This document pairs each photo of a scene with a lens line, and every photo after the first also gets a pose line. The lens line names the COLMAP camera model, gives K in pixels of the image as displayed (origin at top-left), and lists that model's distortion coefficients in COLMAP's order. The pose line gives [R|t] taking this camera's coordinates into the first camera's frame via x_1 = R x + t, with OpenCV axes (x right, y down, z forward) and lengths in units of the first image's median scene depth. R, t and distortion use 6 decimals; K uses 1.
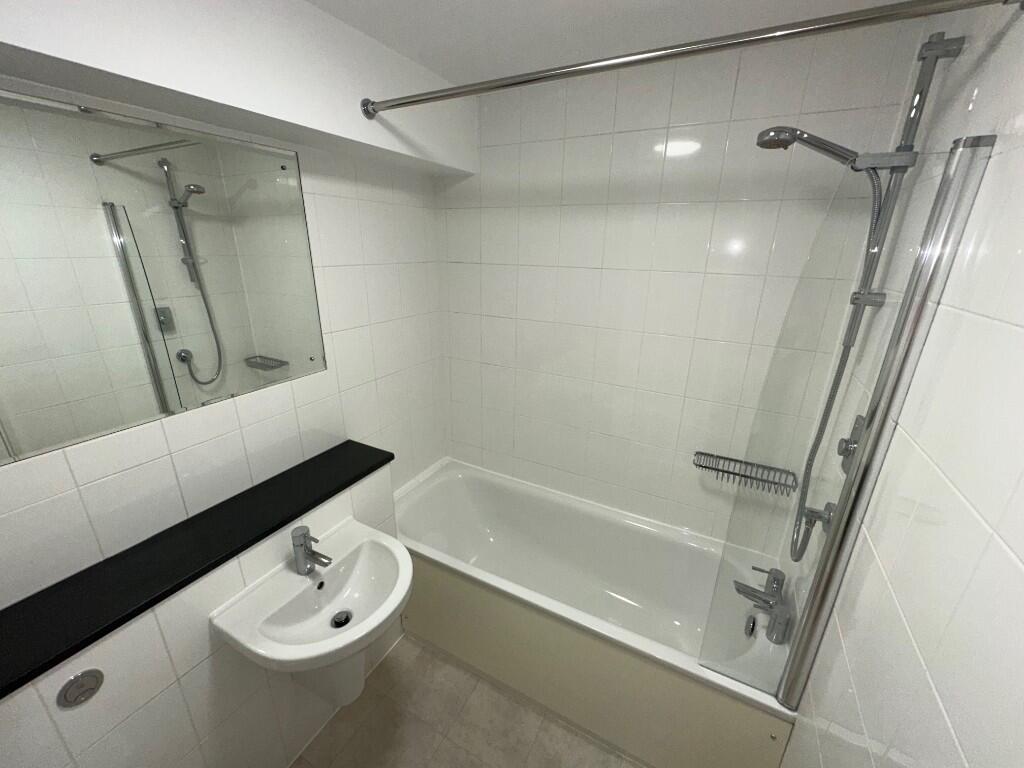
lens RADIAL K [[406.3, 0, 512.0], [0, 406.3, 384.0], [0, 0, 1]] dist [-0.000606, -0.000210]
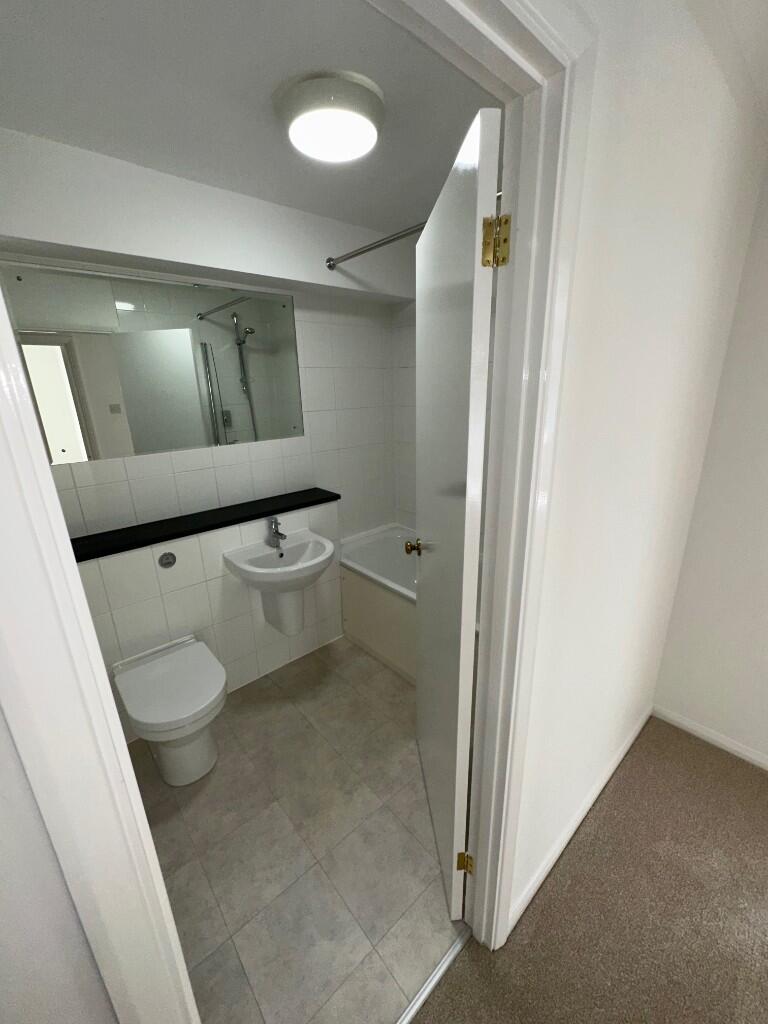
lens RADIAL K [[403.3, 0, 384.0], [0, 403.3, 512.0], [0, 0, 1]] dist [0.002254, 0.000087]
pose [[0.936453, 0.074656, -0.342757, 0.351798], [-0.081745, 0.996634, -0.006262, 0.224627], [0.341135, 0.033883, 0.939403, -0.301840]]
